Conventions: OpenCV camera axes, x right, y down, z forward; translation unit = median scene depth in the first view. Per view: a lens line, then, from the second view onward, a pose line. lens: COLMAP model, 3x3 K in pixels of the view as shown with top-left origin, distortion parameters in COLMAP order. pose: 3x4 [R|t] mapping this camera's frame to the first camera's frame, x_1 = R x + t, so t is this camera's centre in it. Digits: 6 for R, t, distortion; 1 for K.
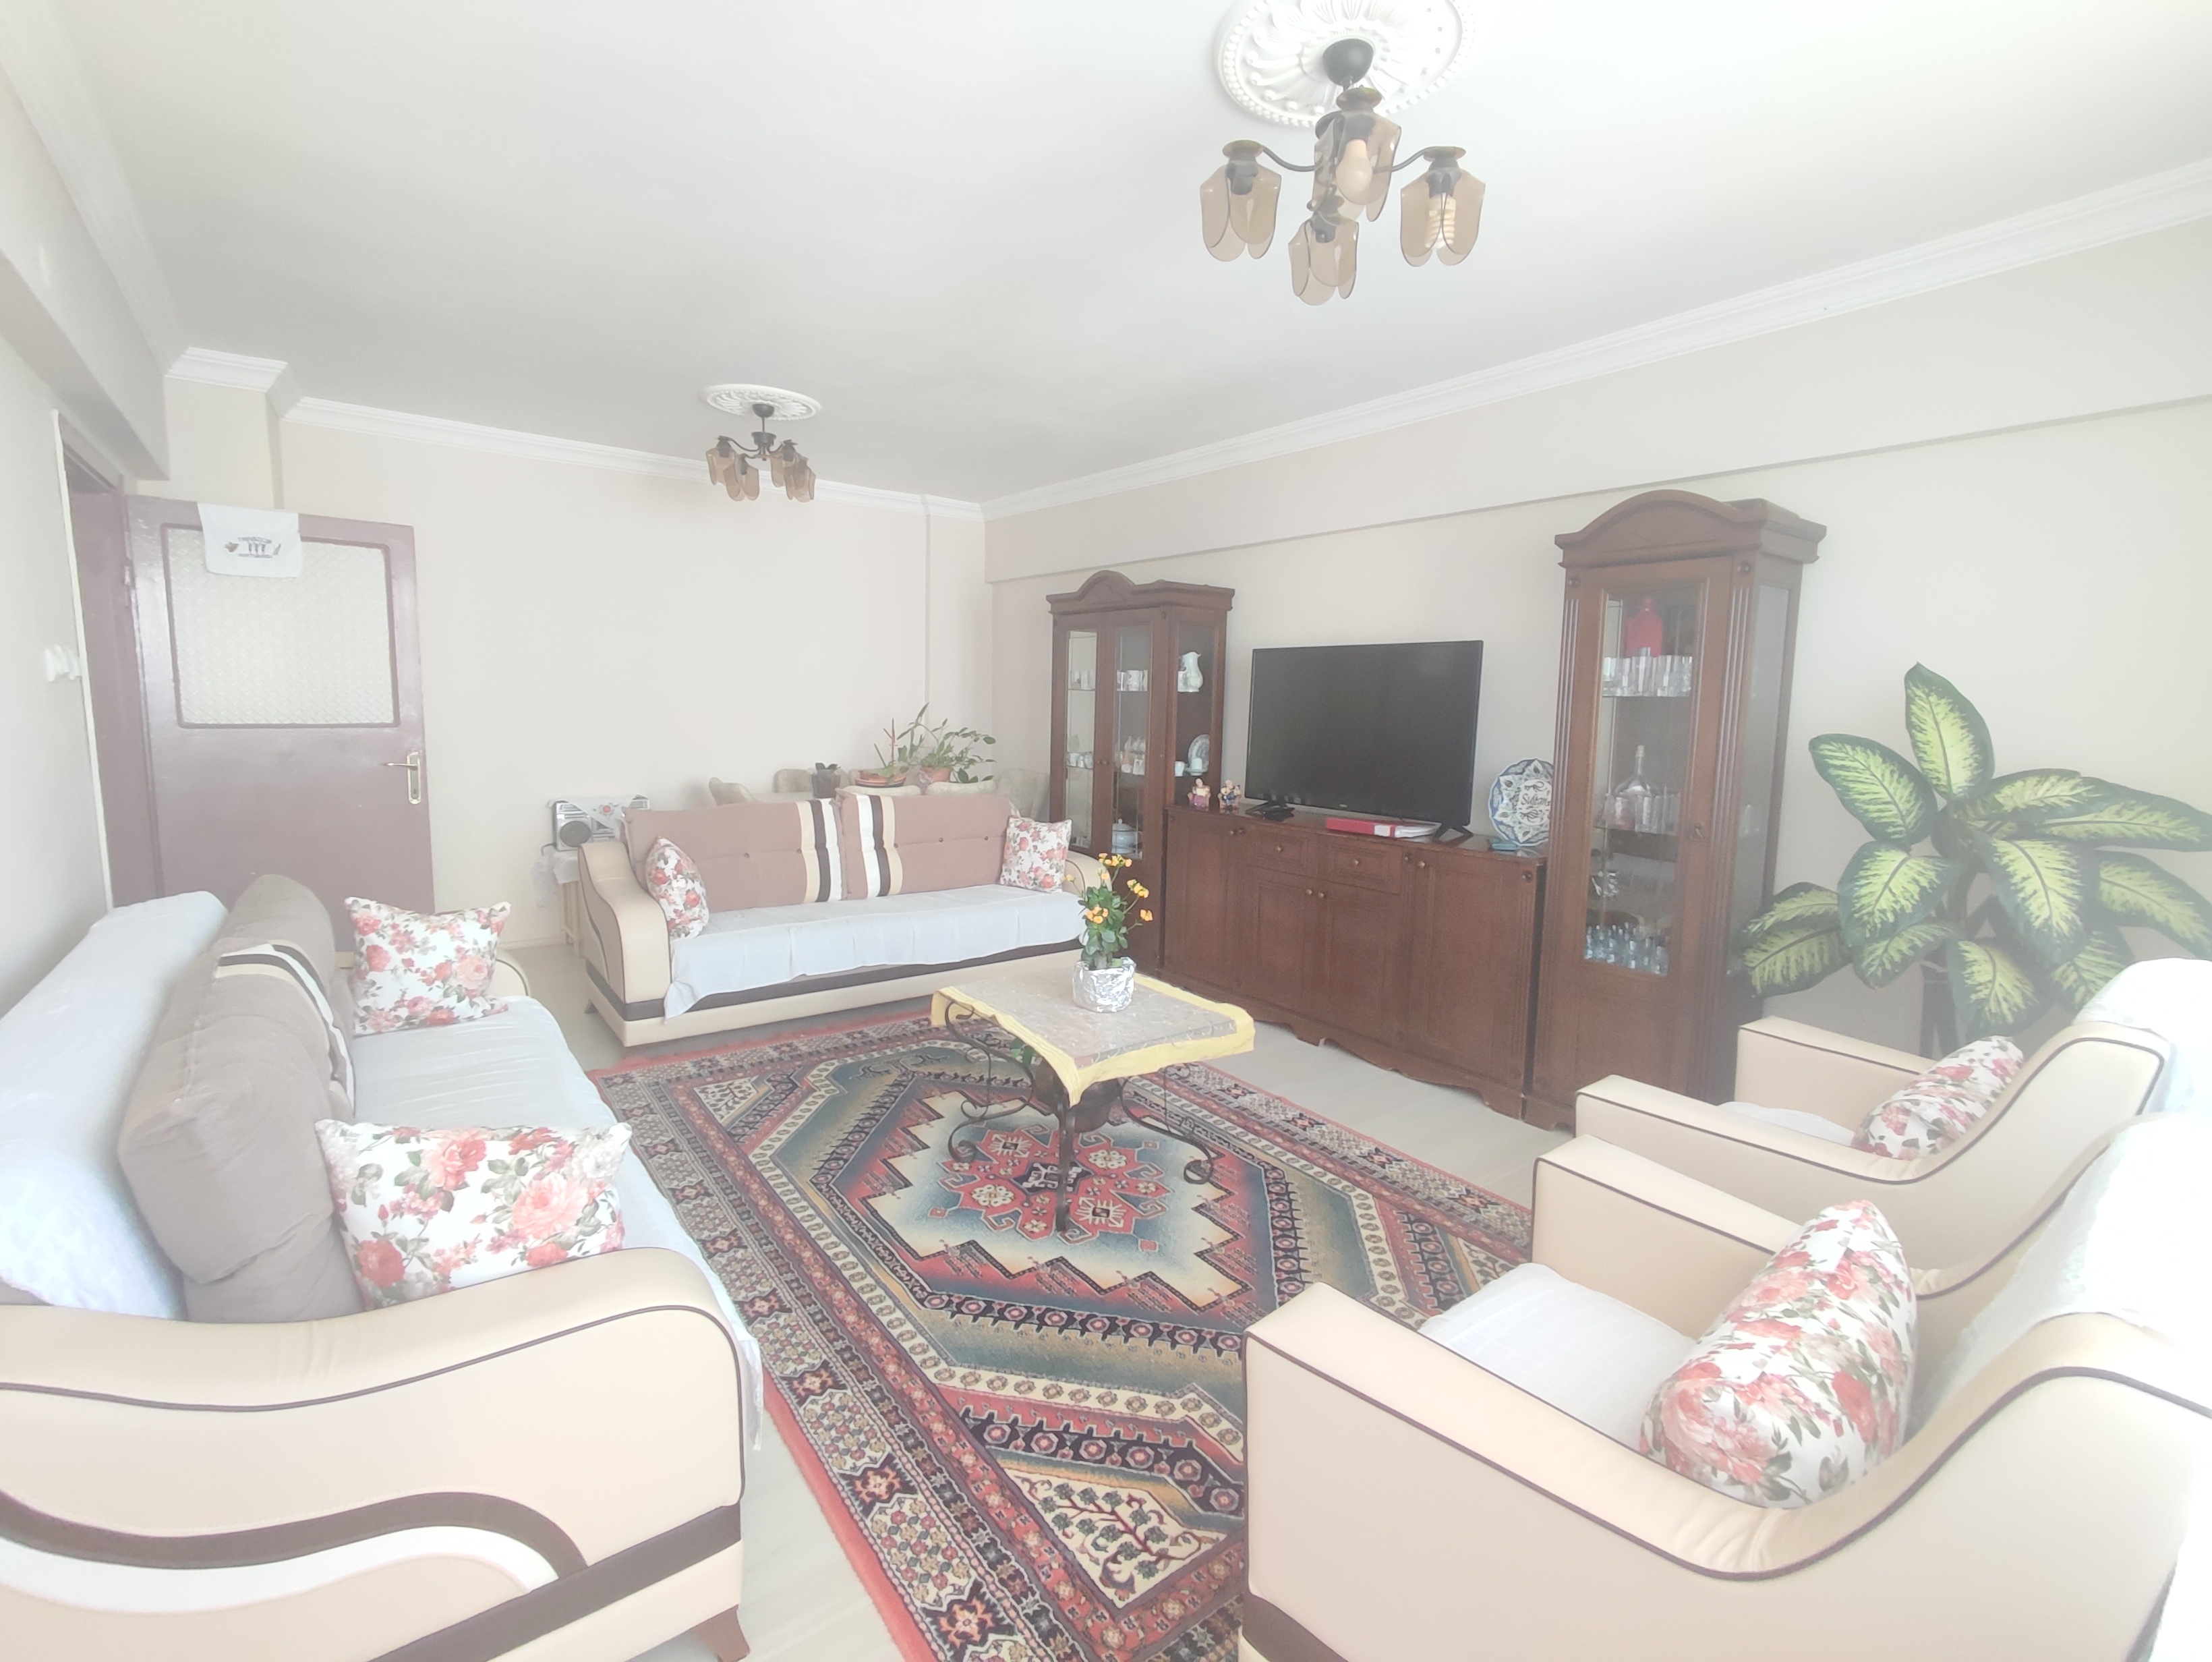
lens RADIAL K [[1004.9, 0, 1107.2], [0, 1004.9, 828.1], [0, 0, 1]] dist [0.002595, -0.003399]
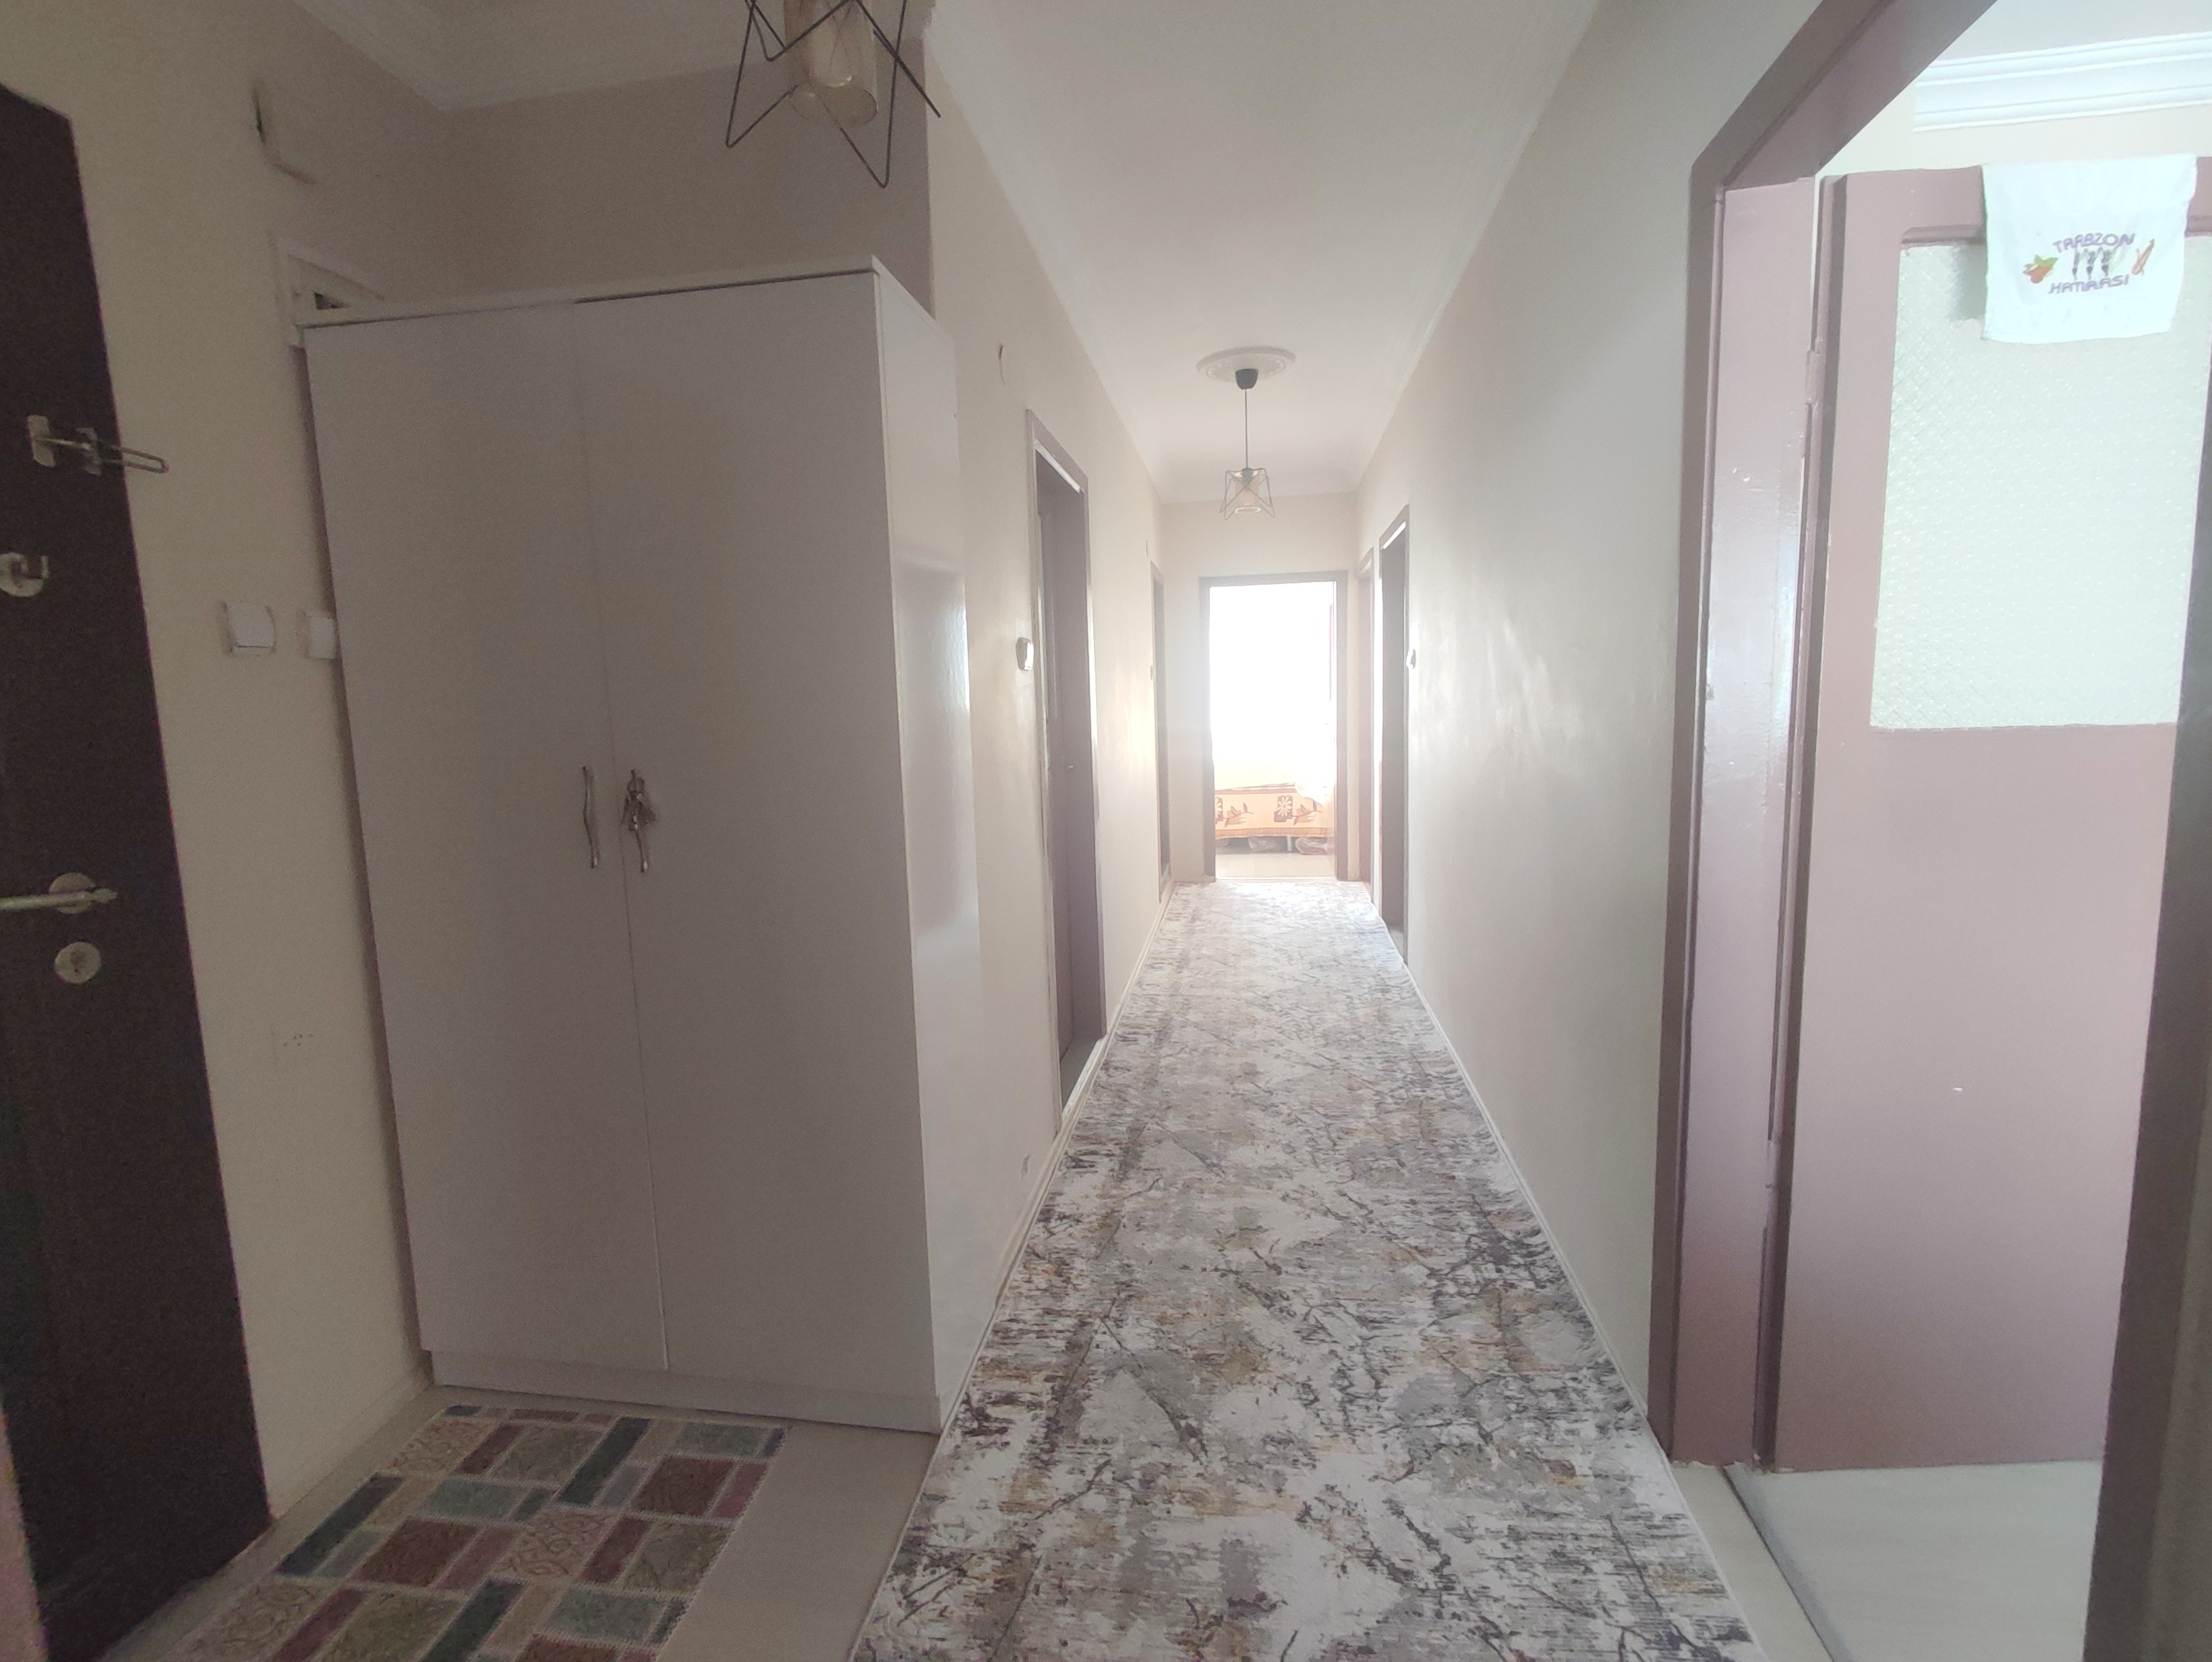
lens RADIAL K [[1004.9, 0, 1096.4], [0, 1004.9, 815.9], [0, 0, 1]] dist [0.002595, -0.003399]
pose [[0.694849, 0.063810, -0.716319, -0.821790], [-0.052530, 0.997898, 0.037938, -0.057193], [0.717234, 0.011267, 0.696741, 0.448730]]
